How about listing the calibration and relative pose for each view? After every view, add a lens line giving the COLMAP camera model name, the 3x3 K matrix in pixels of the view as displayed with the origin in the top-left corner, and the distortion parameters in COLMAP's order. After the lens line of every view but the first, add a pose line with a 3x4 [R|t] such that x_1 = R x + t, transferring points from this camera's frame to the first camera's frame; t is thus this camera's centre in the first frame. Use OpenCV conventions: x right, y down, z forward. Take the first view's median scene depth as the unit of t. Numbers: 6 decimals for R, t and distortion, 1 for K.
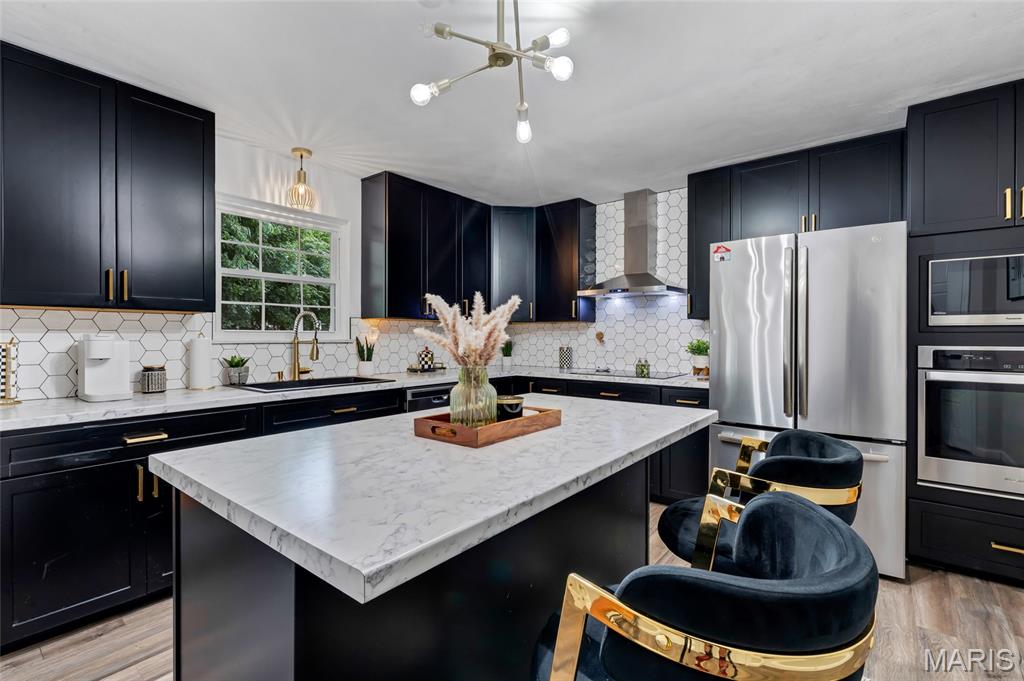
lens RADIAL K [[470.6, 0, 509.8], [0, 470.6, 342.3], [0, 0, 1]] dist [0.000578, 0.001425]
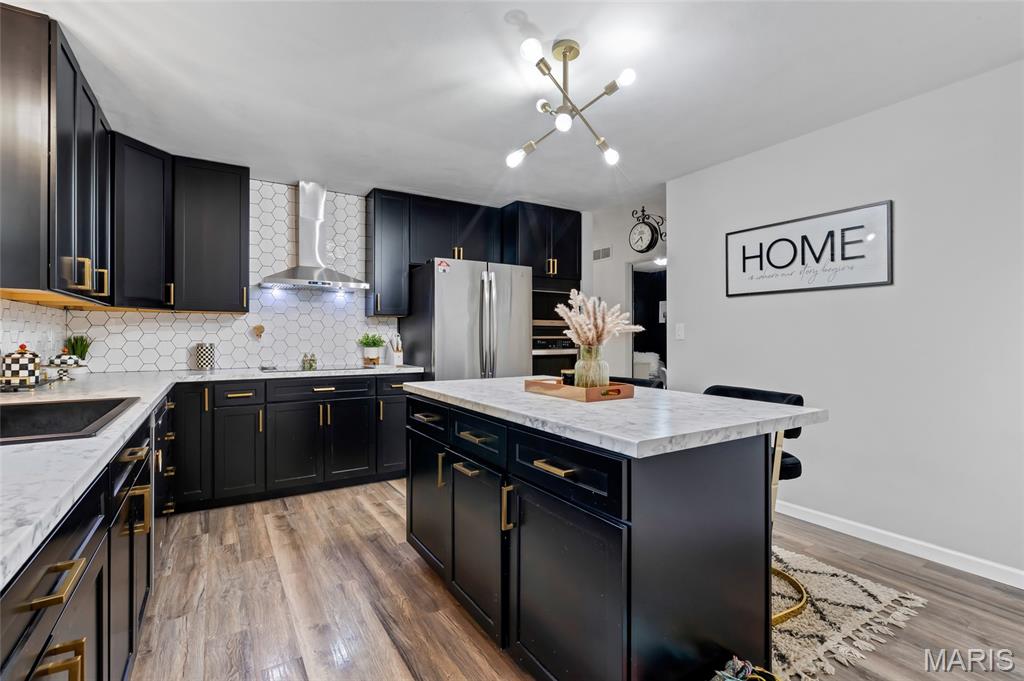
lens RADIAL K [[470.6, 0, 512.2], [0, 470.6, 339.9], [0, 0, 1]] dist [0.000578, 0.001425]
pose [[0.326130, -0.006939, 0.945299, -0.589735], [0.012316, 0.999919, 0.003091, 0.010605], [-0.945245, 0.010635, 0.326189, 0.316744]]
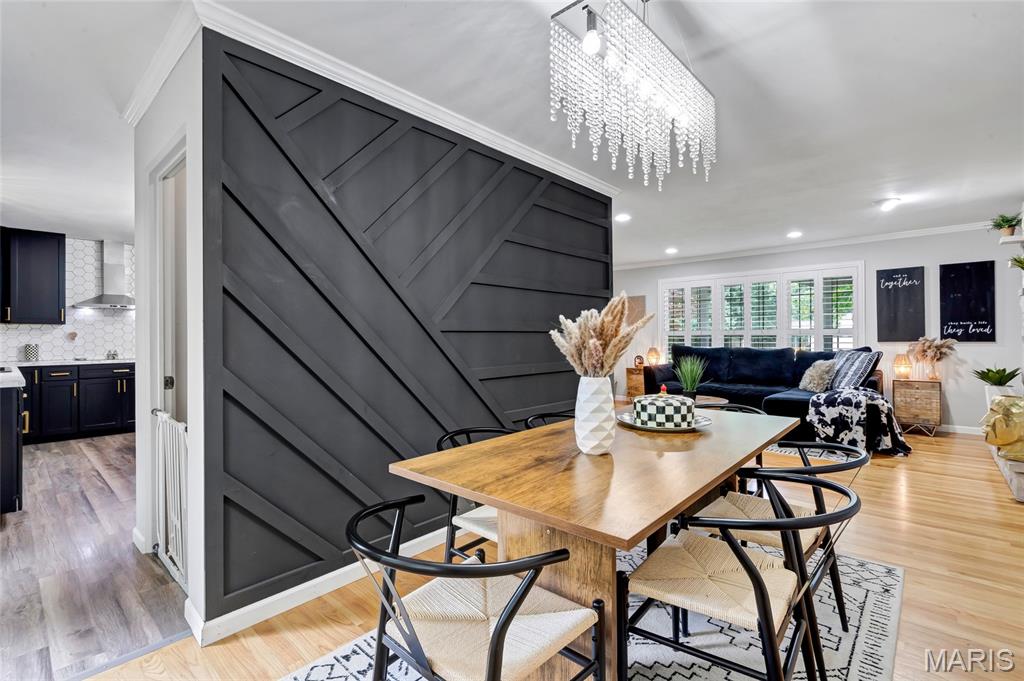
lens RADIAL K [[470.6, 0, 514.9], [0, 470.6, 336.2], [0, 0, 1]] dist [0.000578, 0.001425]
pose [[0.056422, 0.002412, 0.998404, -1.346149], [0.021534, 0.999762, -0.003632, 0.027982], [-0.998175, 0.021704, 0.056356, -0.448317]]
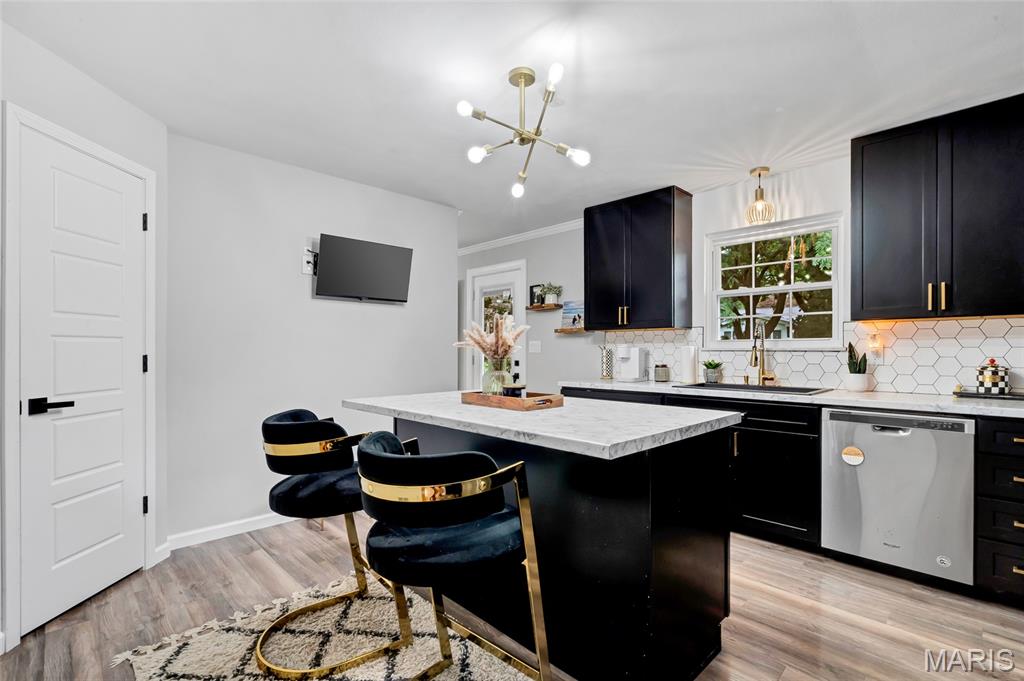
lens RADIAL K [[488.2, 0, 513.8], [0, 488.2, 345.2], [0, 0, 1]] dist [0.001434, 0.001610]
pose [[-0.121065, -0.010523, -0.992589, 0.628909], [-0.013926, 0.999863, -0.008902, 0.006607], [0.992547, 0.012745, -0.121195, 0.513593]]
